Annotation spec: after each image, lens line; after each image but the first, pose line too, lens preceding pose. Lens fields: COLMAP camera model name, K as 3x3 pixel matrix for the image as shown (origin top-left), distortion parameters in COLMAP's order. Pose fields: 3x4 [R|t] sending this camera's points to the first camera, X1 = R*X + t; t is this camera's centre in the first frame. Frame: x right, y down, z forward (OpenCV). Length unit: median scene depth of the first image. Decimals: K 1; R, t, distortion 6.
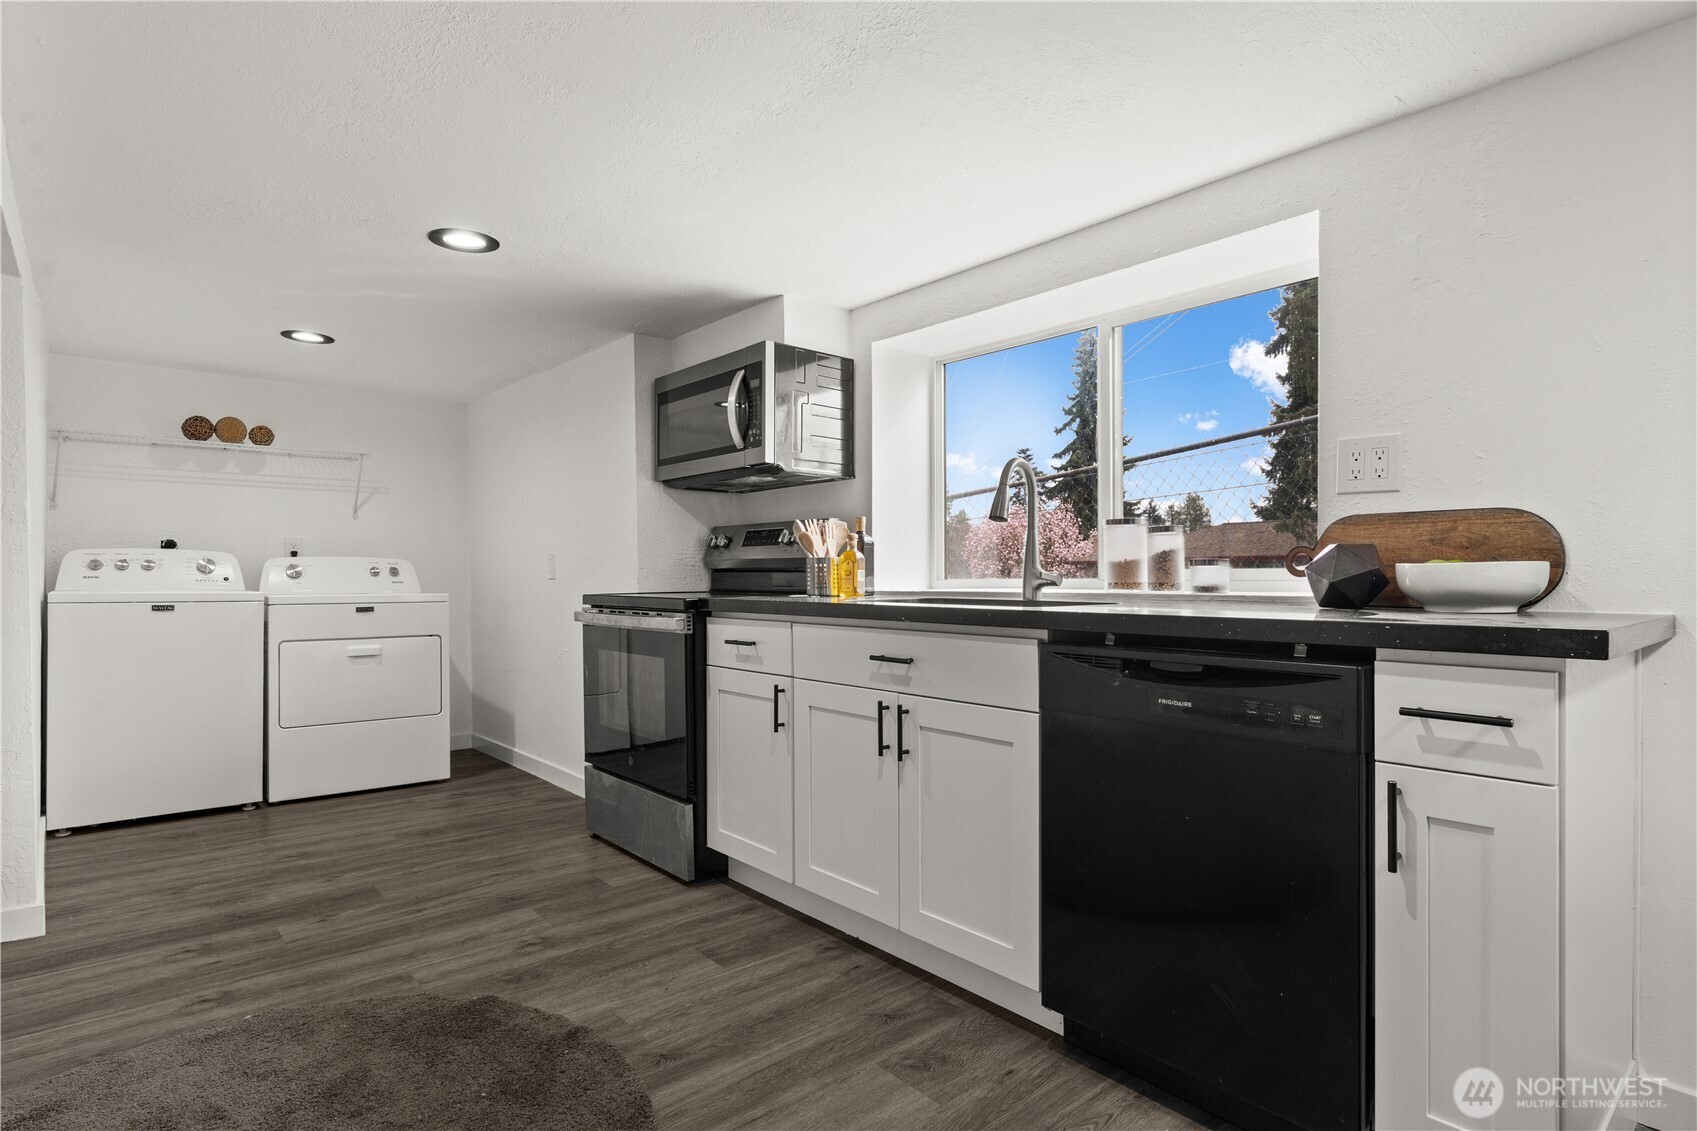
lens RADIAL K [[867.7, 0, 843.4], [0, 867.7, 576.1], [0, 0, 1]] dist [-0.002357, -0.000109]
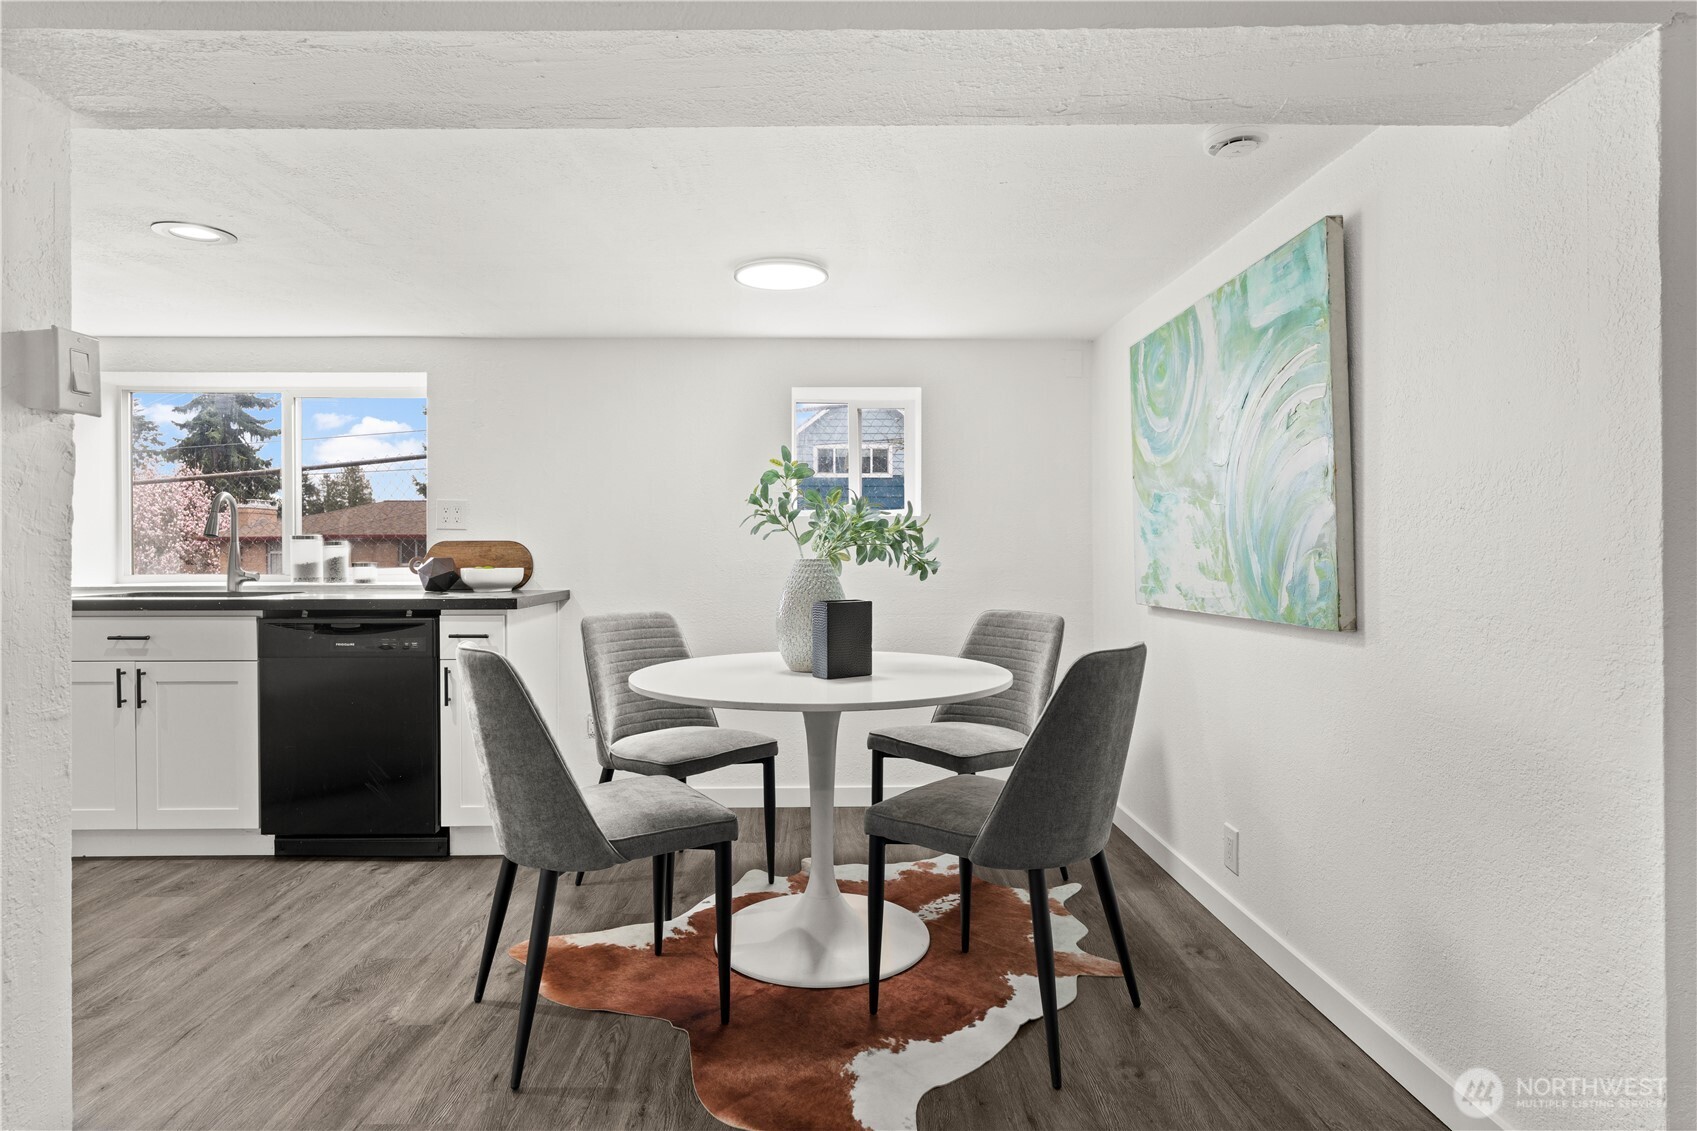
lens RADIAL K [[888.7, 0, 837.7], [0, 888.7, 557.4], [0, 0, 1]] dist [-0.002704, 0.000186]
pose [[0.634552, -0.006550, 0.772852, -0.287895], [0.001469, 0.999973, 0.007268, -0.038356], [-0.772879, -0.003477, 0.634544, -0.706815]]
